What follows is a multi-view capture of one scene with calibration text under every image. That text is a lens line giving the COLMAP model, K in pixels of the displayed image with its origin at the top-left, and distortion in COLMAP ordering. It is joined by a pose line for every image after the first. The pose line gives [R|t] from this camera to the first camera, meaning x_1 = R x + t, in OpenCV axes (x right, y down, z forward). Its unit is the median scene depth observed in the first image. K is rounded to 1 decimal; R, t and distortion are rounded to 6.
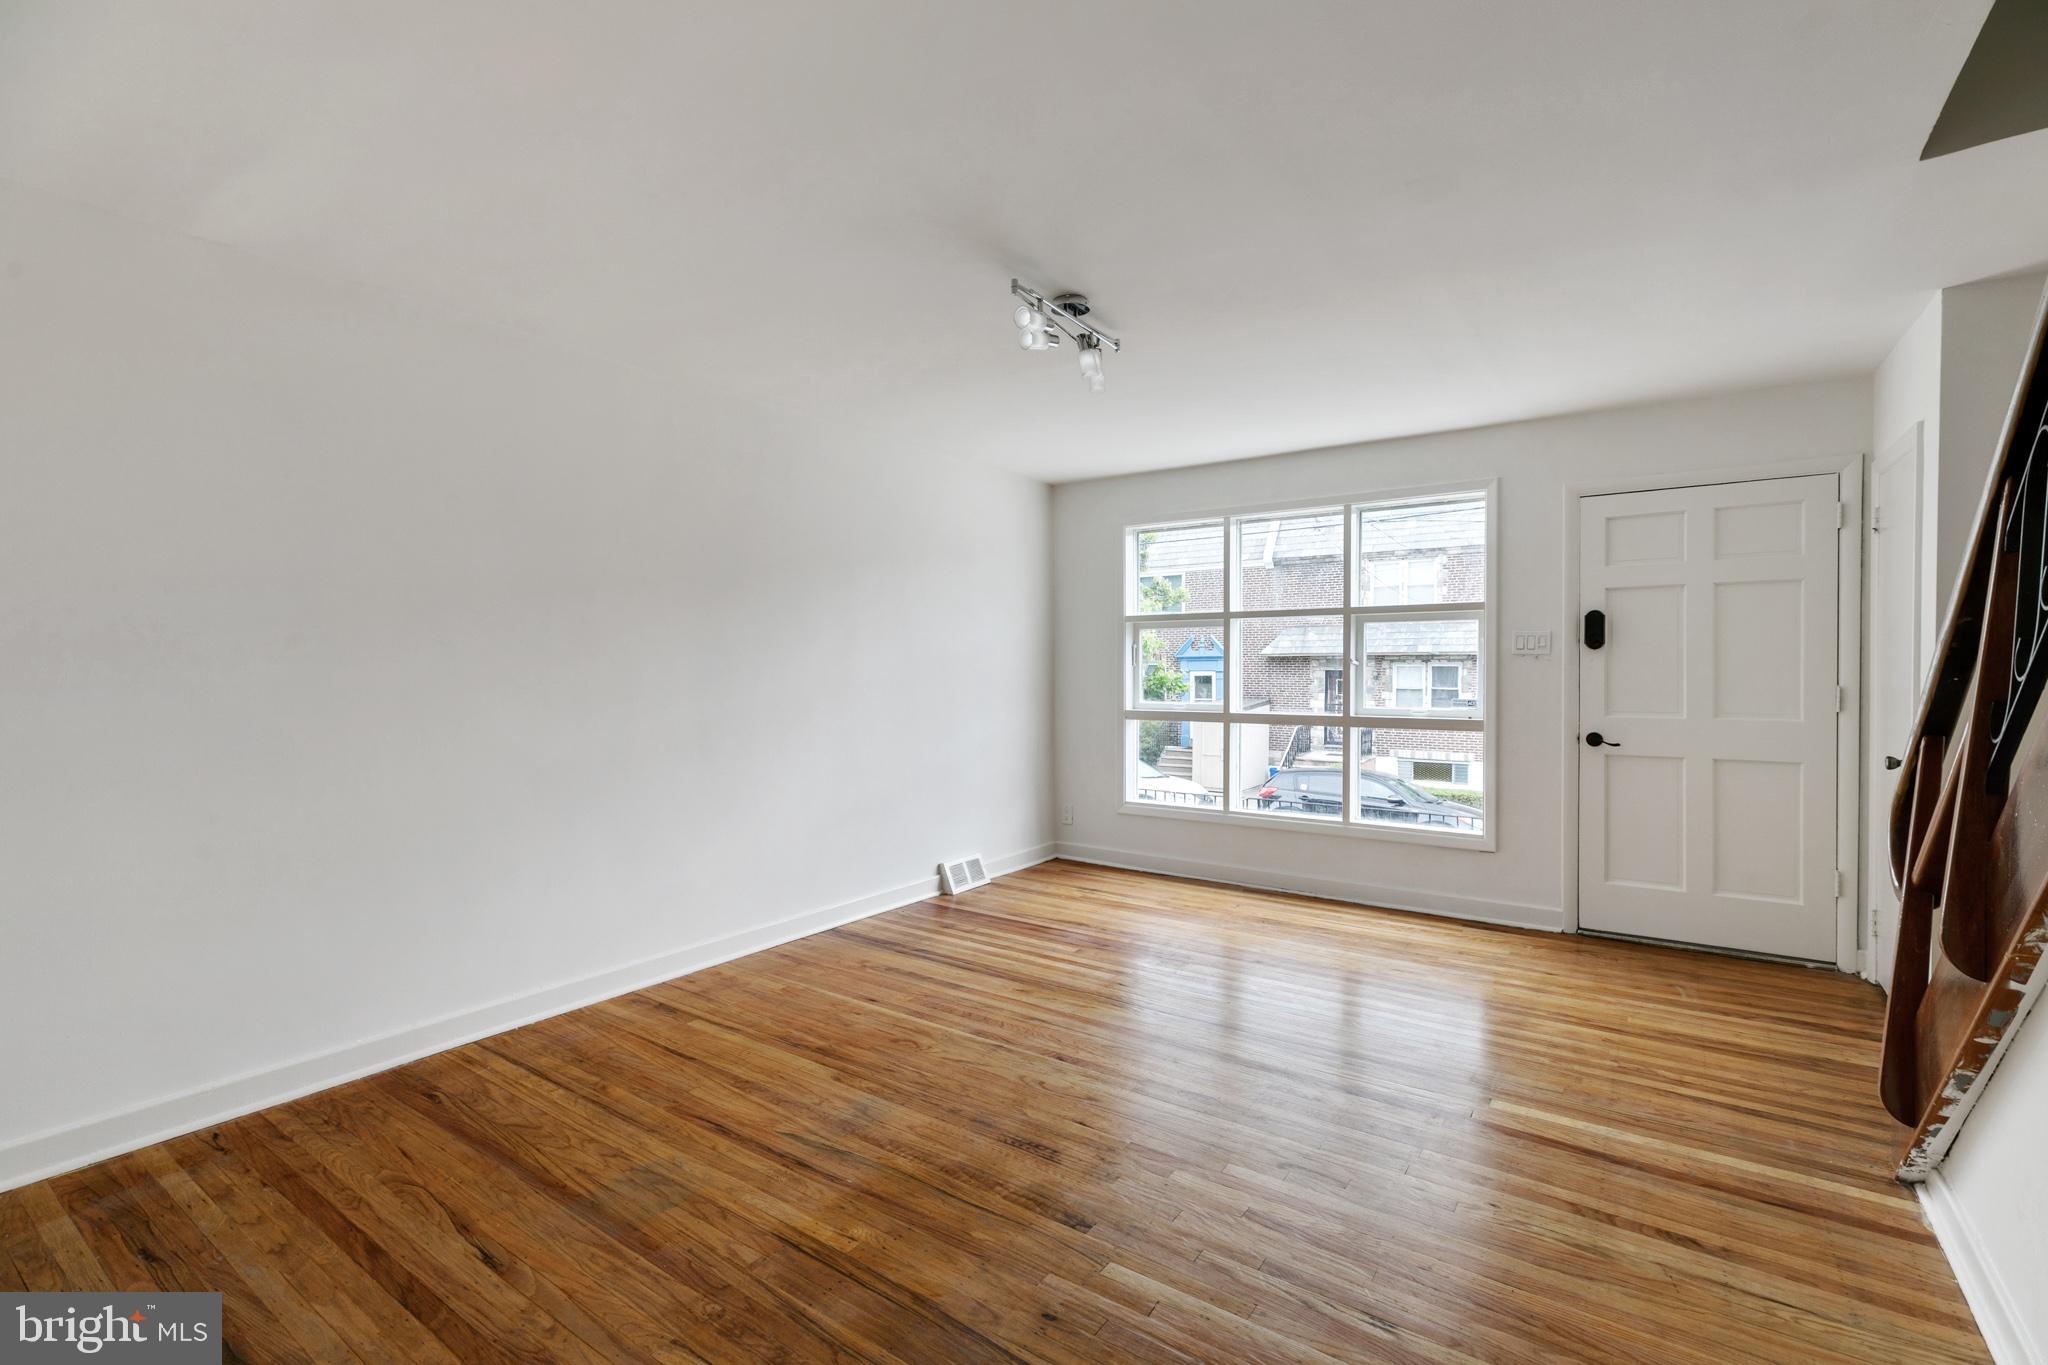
lens RADIAL K [[914.4, 0, 1024.0], [0, 914.4, 682.5], [0, 0, 1]] dist [0.009209, 0.000308]
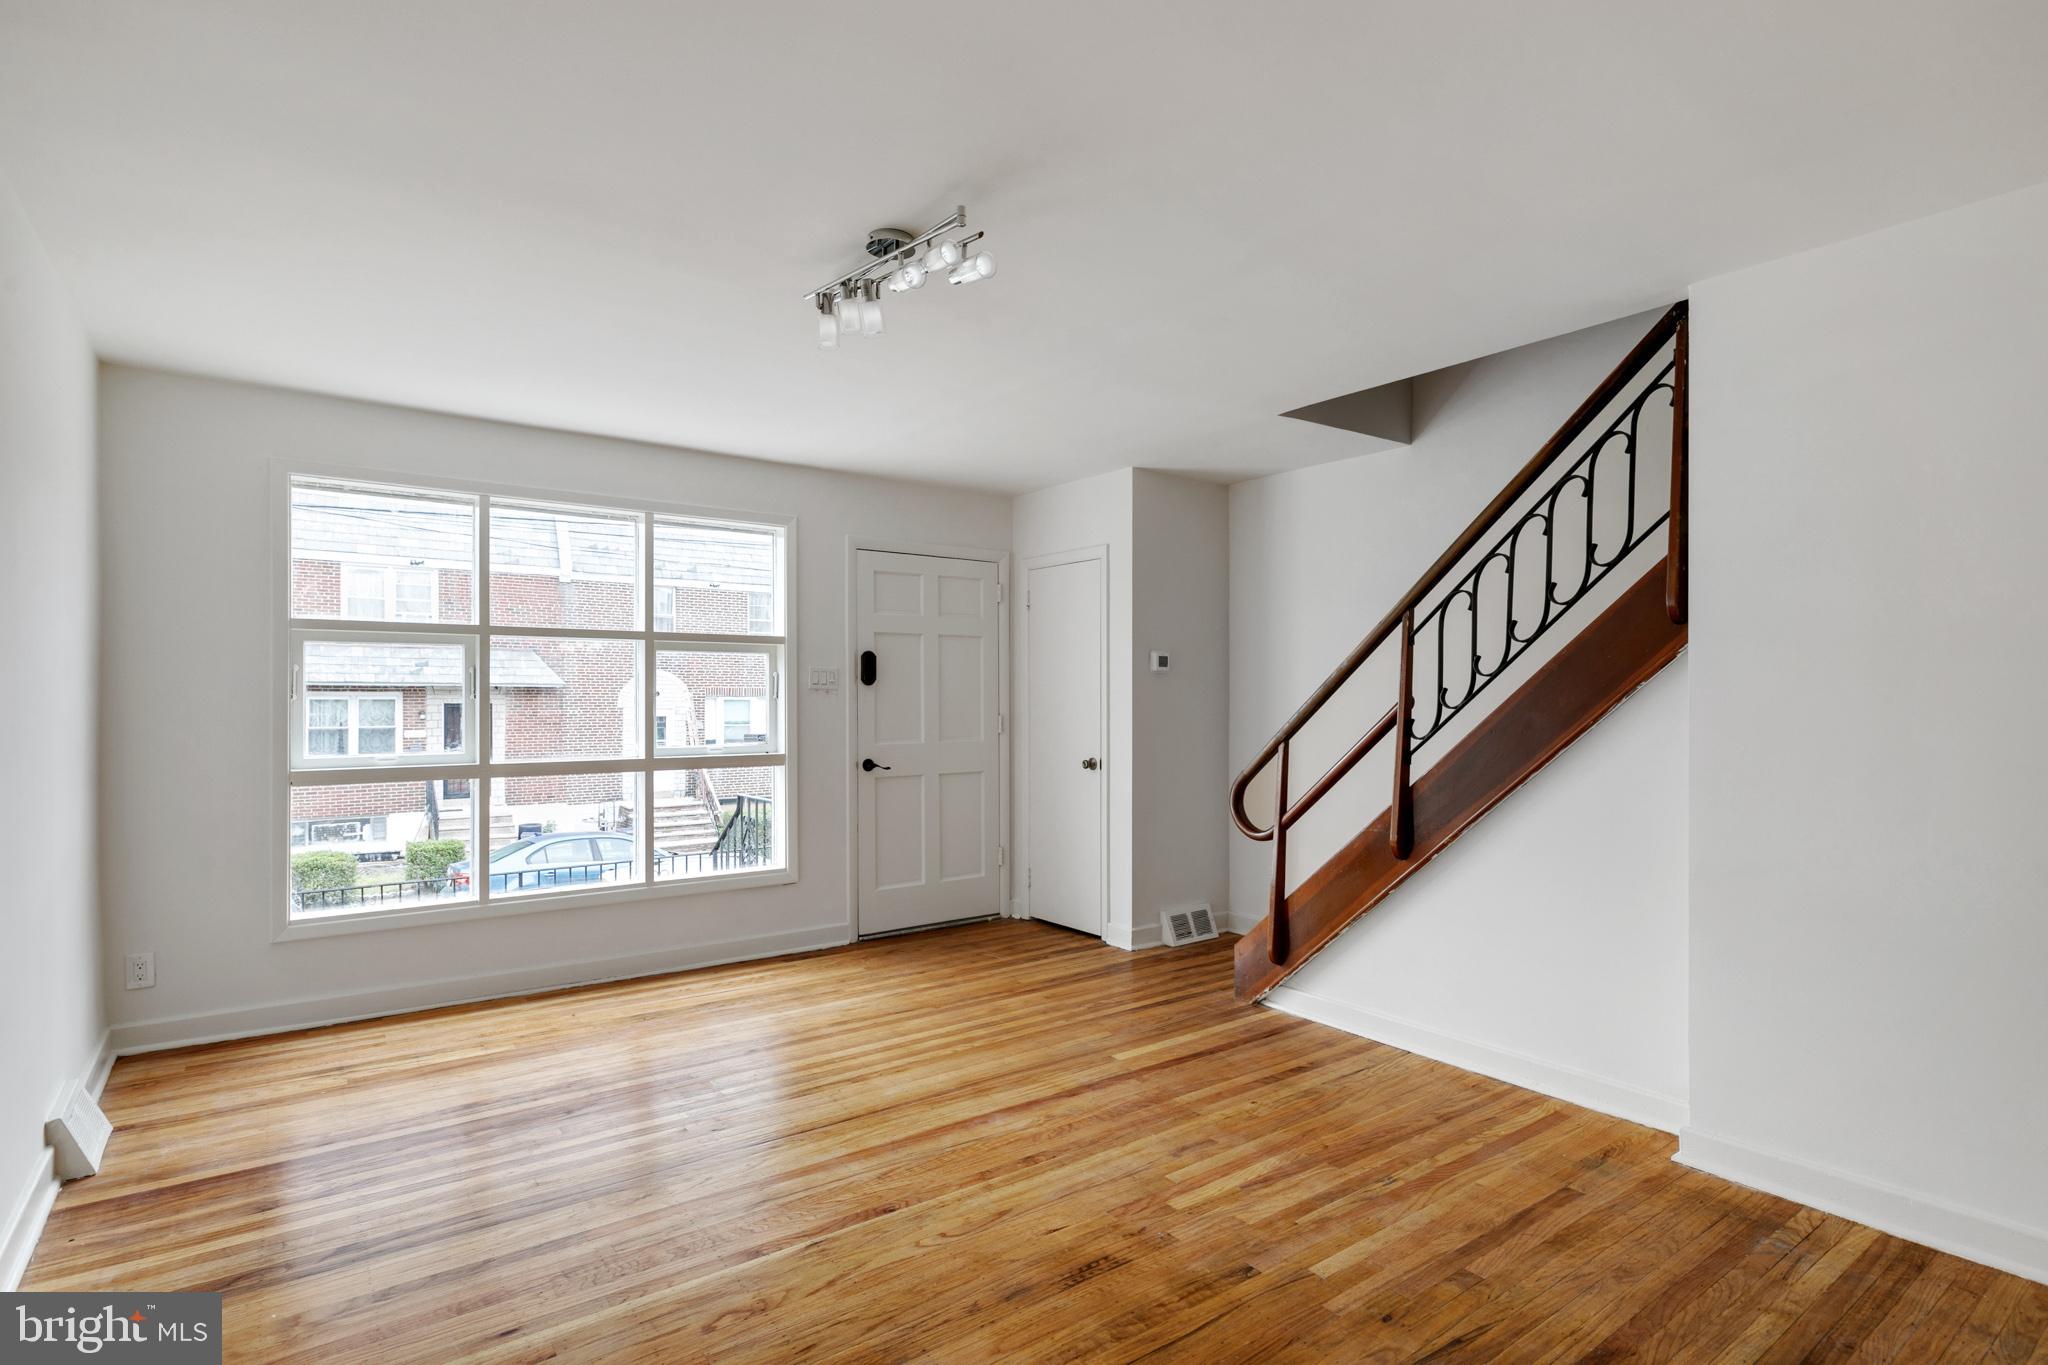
lens RADIAL K [[1018.7, 0, 1018.5], [0, 1018.7, 694.7], [0, 0, 1]] dist [0.001099, -0.000057]
pose [[0.316276, 0.004916, 0.948655, -0.701325], [0.016004, 0.999817, -0.010517, -0.011541], [-0.948532, 0.018508, 0.316139, 0.584996]]
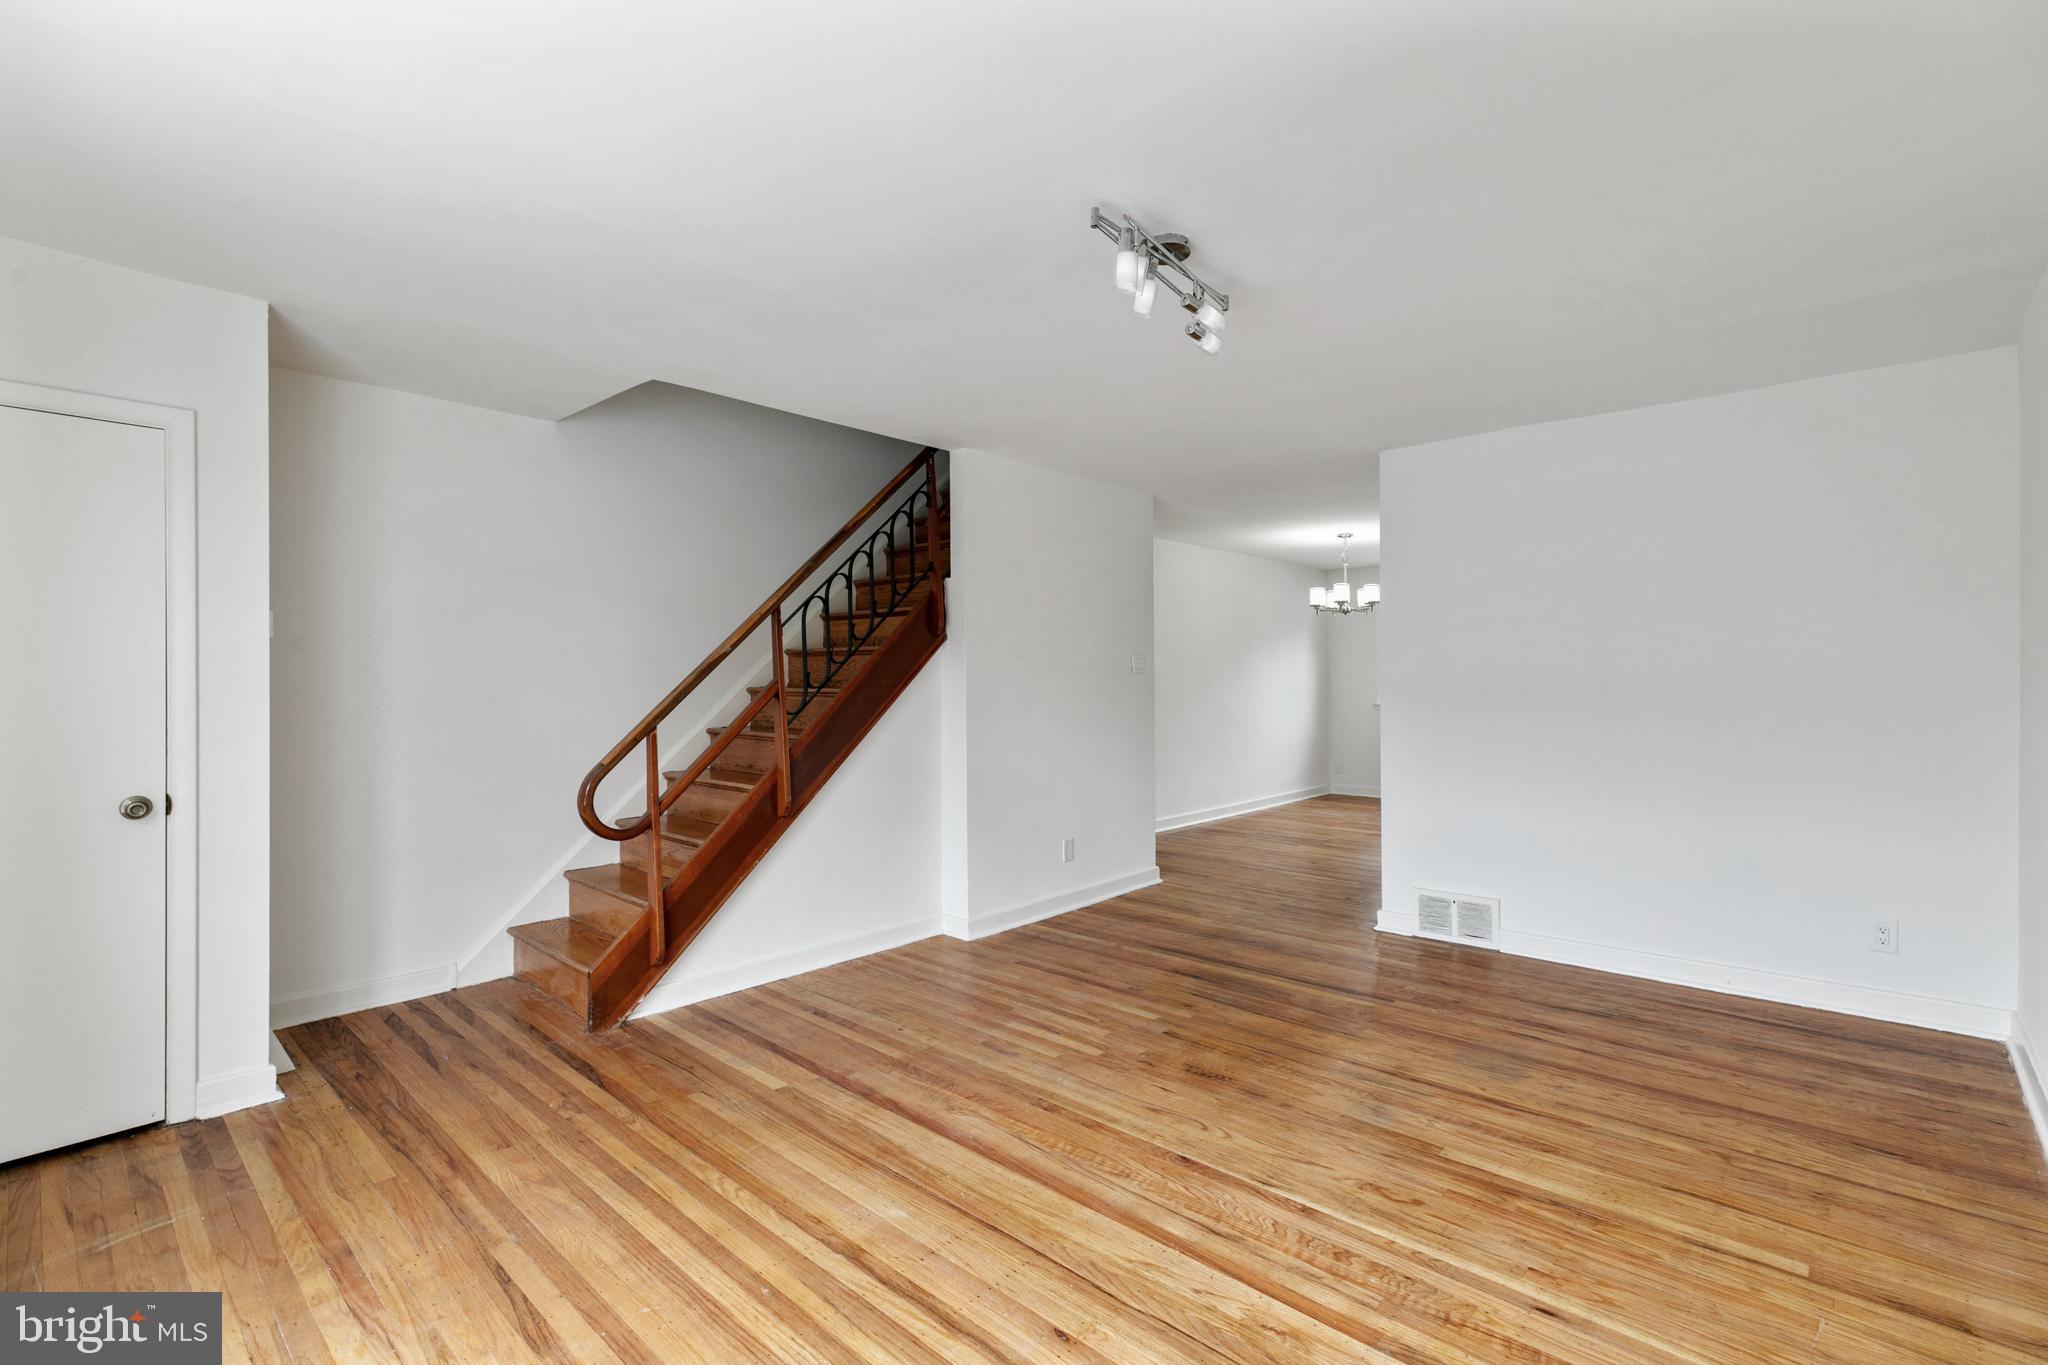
lens RADIAL K [[917.3, 0, 1023.2], [0, 917.3, 670.3], [0, 0, 1]] dist [0.008996, 0.000276]
pose [[-0.991724, 0.006353, 0.128229, 0.071067], [0.007874, 0.999904, 0.011360, -0.037567], [-0.128144, 0.012276, -0.991680, 1.736190]]
